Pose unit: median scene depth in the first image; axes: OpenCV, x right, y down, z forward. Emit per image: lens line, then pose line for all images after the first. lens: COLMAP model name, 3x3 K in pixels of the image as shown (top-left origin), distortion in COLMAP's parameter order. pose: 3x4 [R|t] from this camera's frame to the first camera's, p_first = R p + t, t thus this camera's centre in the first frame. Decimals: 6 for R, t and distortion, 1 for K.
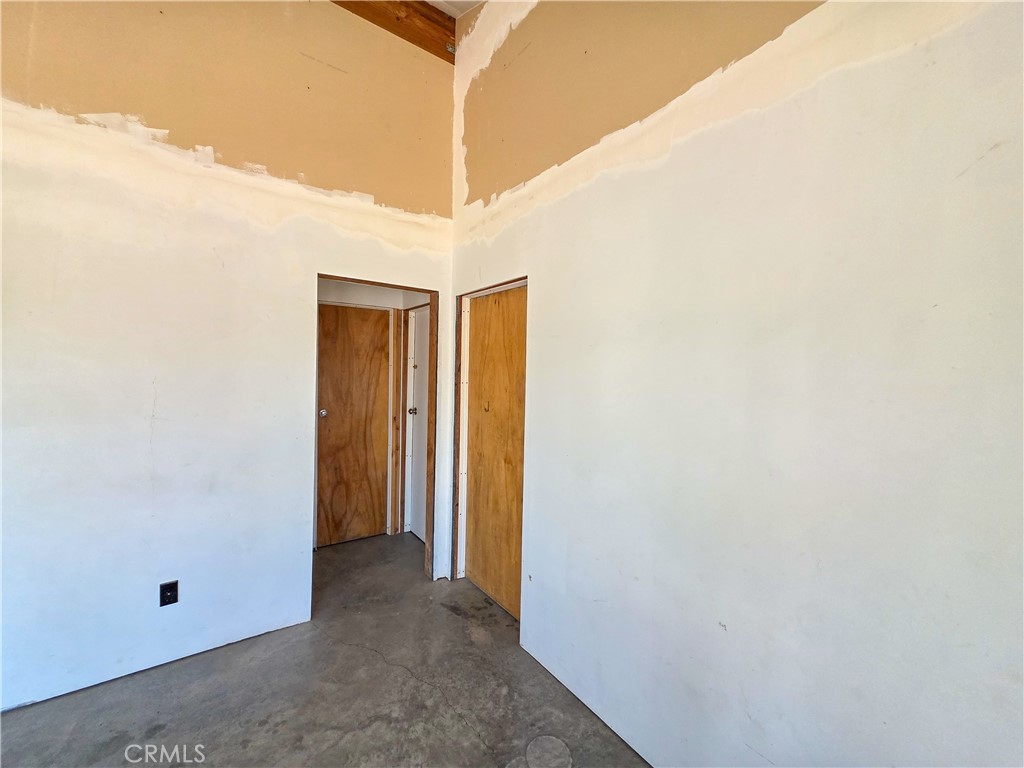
lens RADIAL K [[407.0, 0, 508.4], [0, 407.0, 381.2], [0, 0, 1]] dist [0.005558, -0.000104]
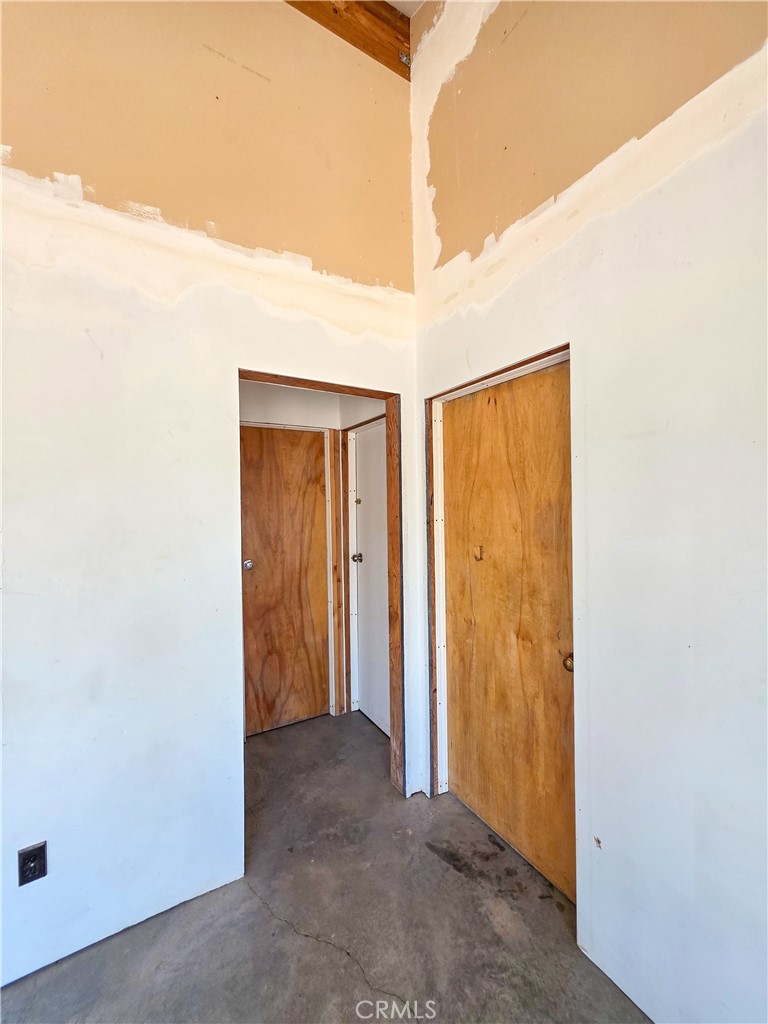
lens RADIAL K [[407.0, 0, 387.0], [0, 407.0, 512.5], [0, 0, 1]] dist [0.005558, -0.000104]
pose [[0.996201, -0.035657, -0.079454, -0.158252], [0.034936, 0.999335, -0.010442, -0.005455], [0.079774, 0.007626, 0.996784, 0.309159]]
